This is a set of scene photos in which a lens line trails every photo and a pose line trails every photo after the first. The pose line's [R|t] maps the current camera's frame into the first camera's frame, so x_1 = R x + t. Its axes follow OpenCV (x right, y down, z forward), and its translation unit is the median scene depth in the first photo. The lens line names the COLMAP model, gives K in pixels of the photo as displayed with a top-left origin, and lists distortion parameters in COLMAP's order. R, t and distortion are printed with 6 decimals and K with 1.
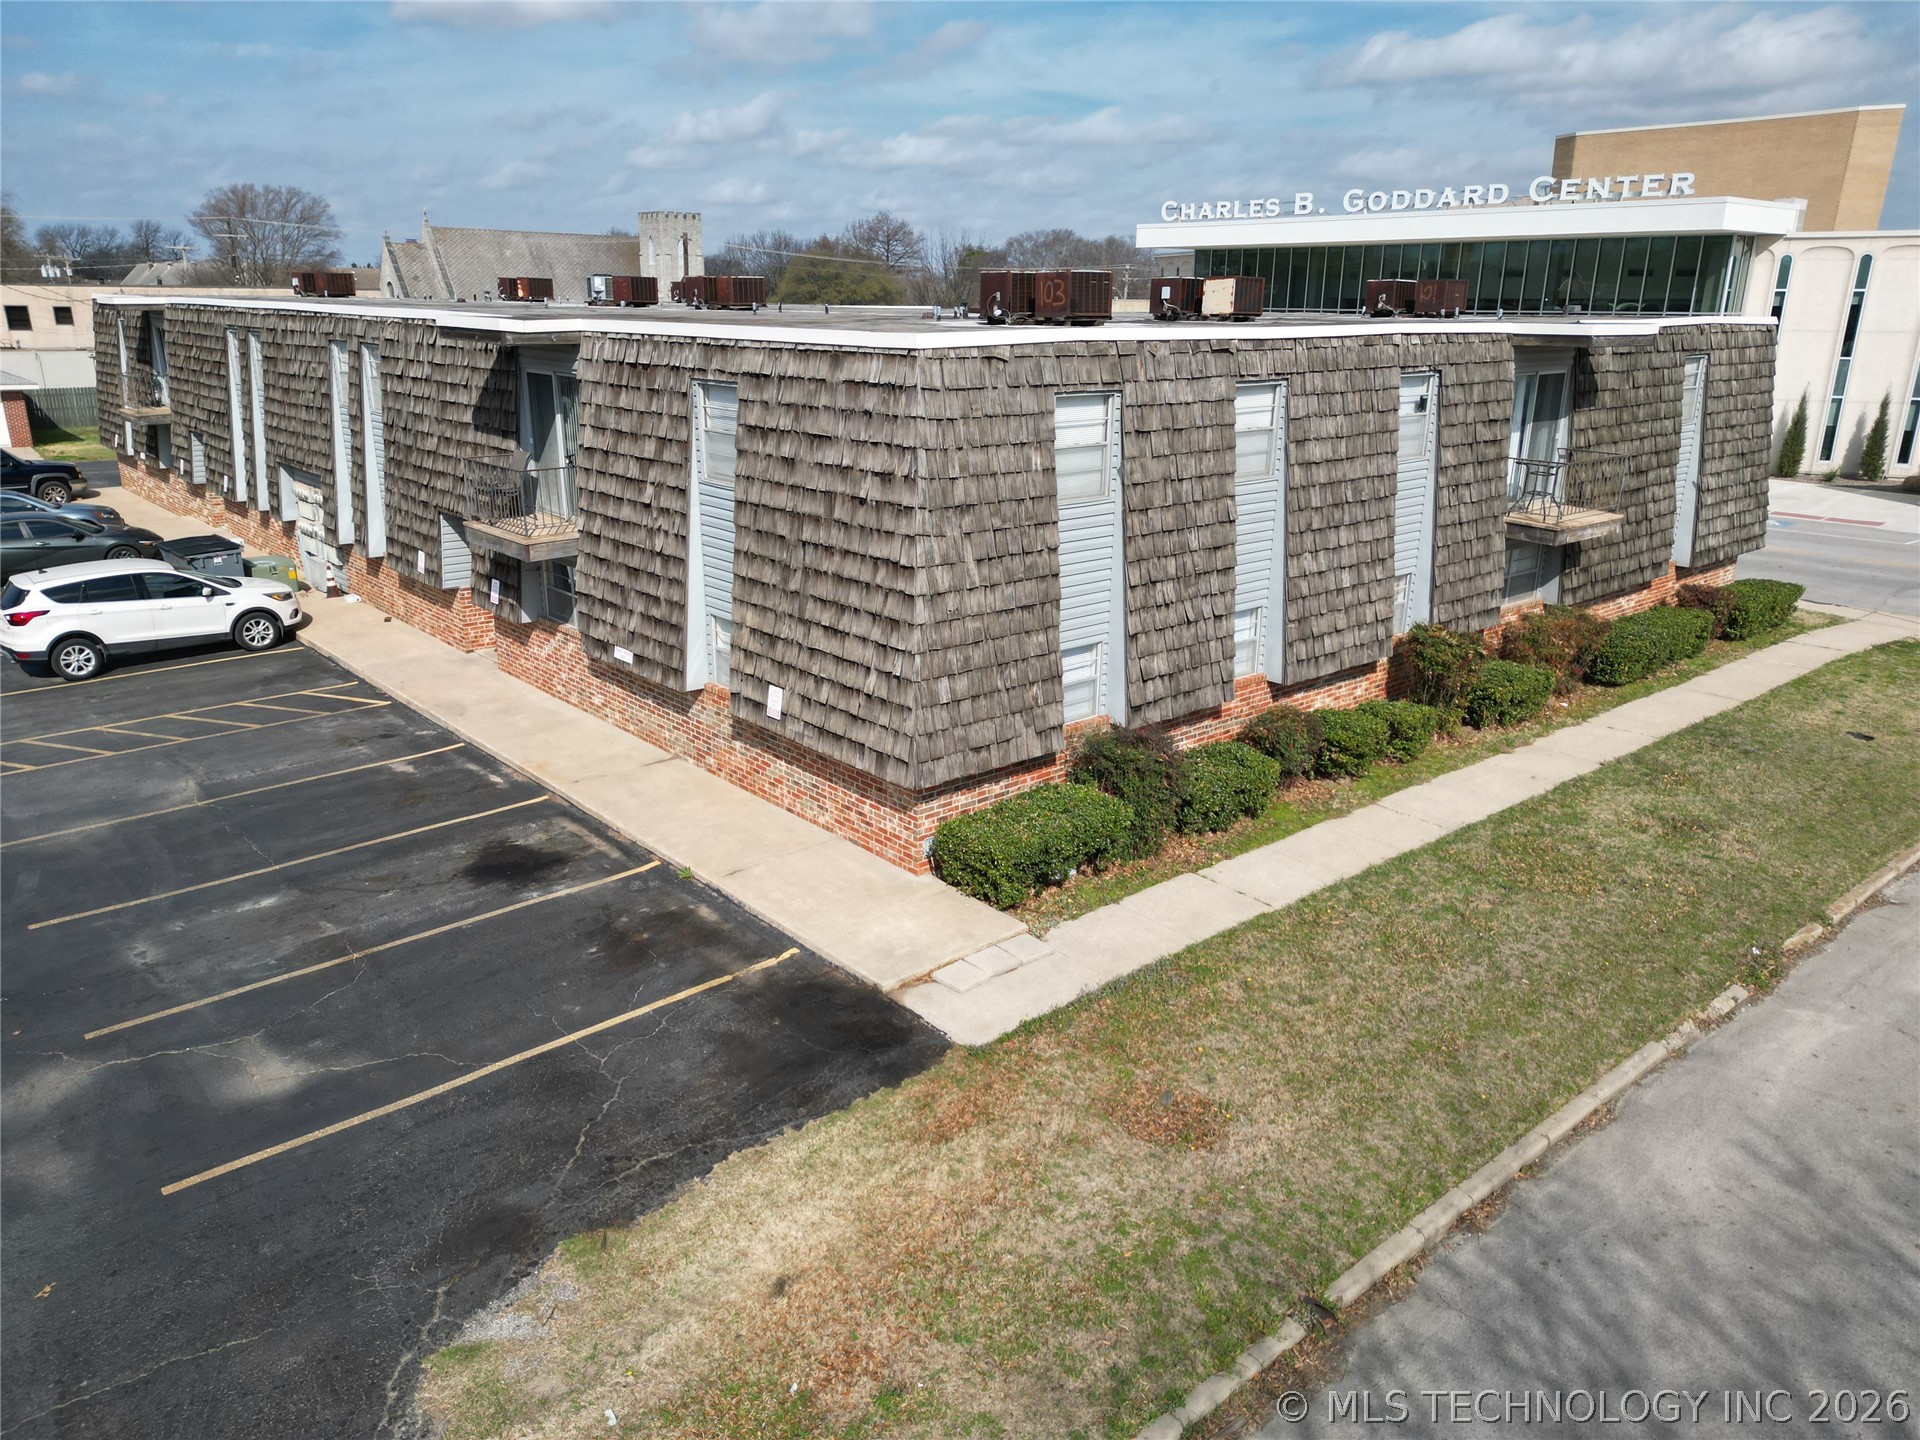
lens RADIAL K [[1333.5, 0, 963.8], [0, 1333.5, 721.0], [0, 0, 1]] dist [0.087590, -0.092763]
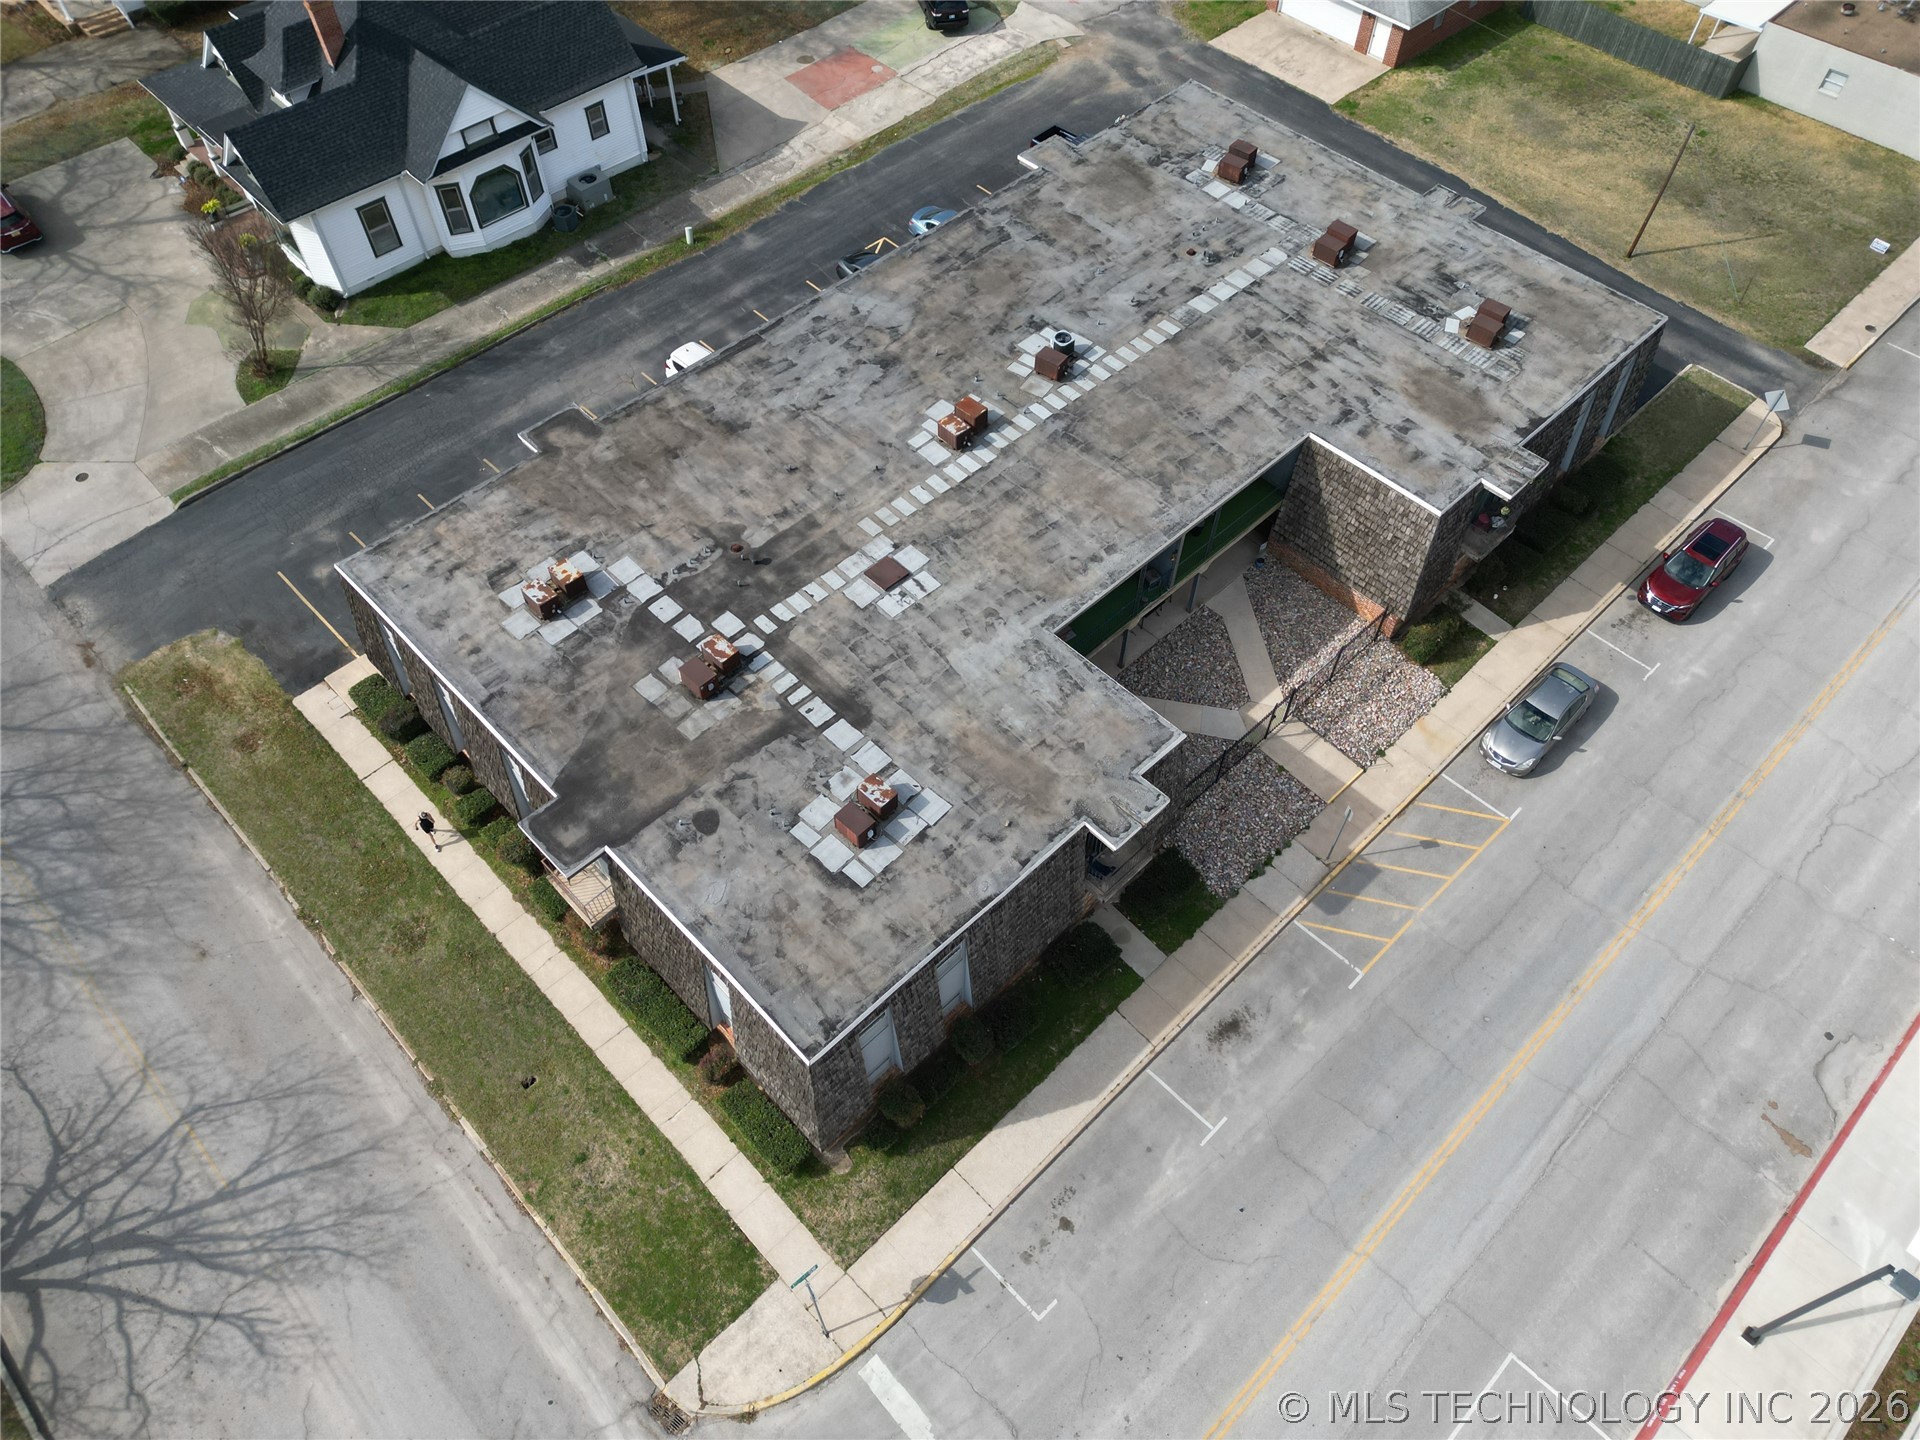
lens RADIAL K [[1339.6, 0, 962.6], [0, 1339.6, 719.0], [0, 0, 1]] dist [0.080518, -0.082151]
pose [[0.055218, 0.802620, -0.593930, 2.053118], [-0.308393, 0.579463, 0.754398, -2.708630], [0.949655, 0.141507, 0.279519, 1.455670]]
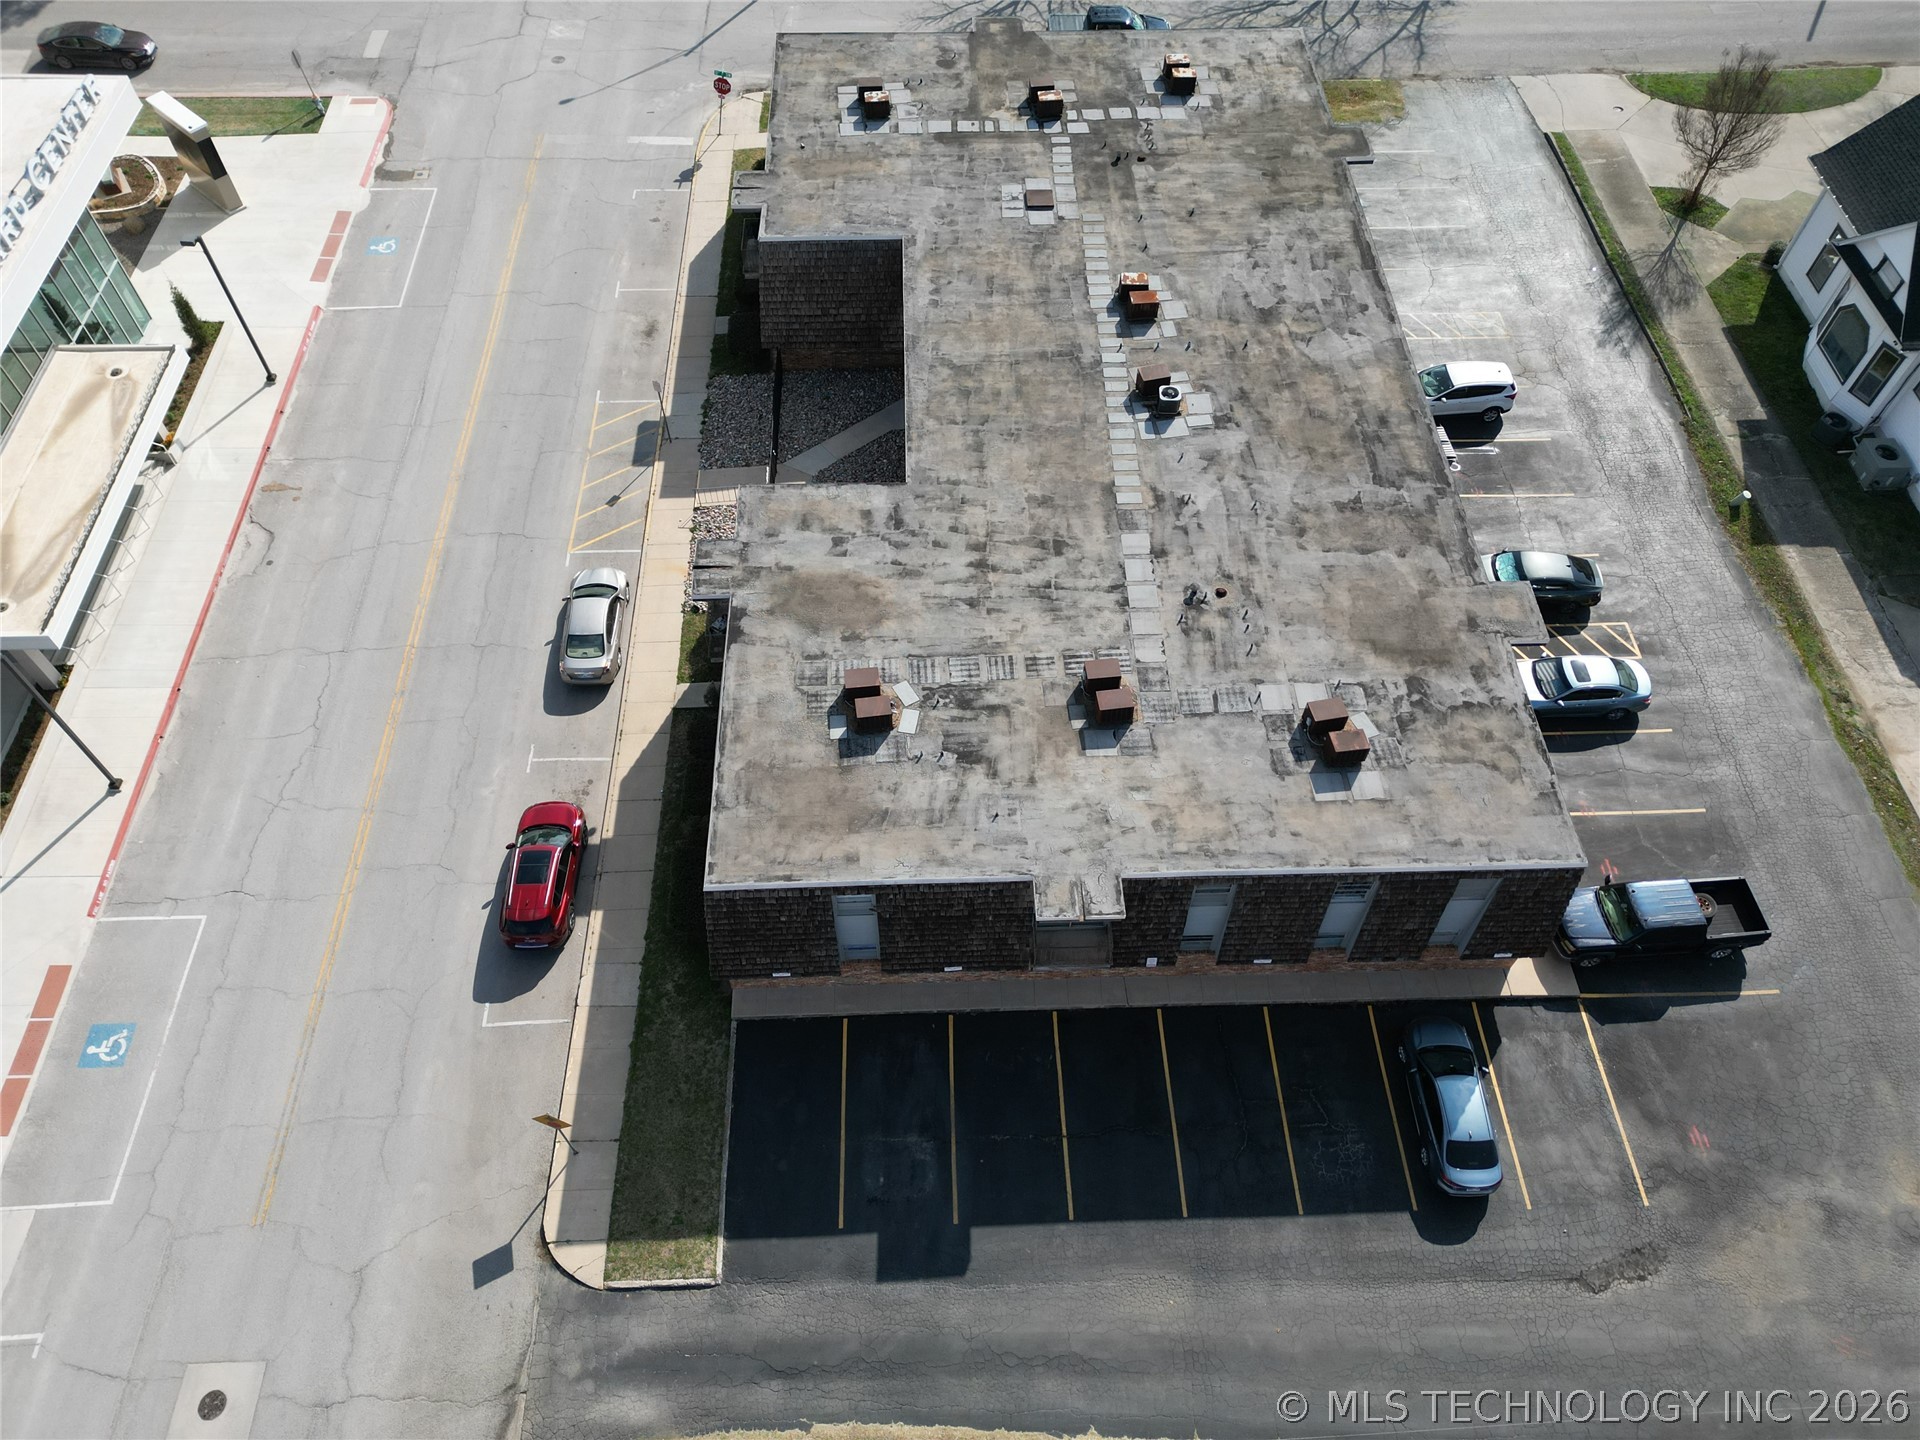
lens RADIAL K [[1344.6, 0, 960.1], [0, 1344.6, 713.2], [0, 0, 1]] dist [0.089784, -0.102352]
pose [[-0.774961, -0.521589, 0.356904, -1.773604], [0.177416, 0.362470, 0.914953, -3.459425], [-0.606596, 0.772374, -0.188362, 3.921343]]
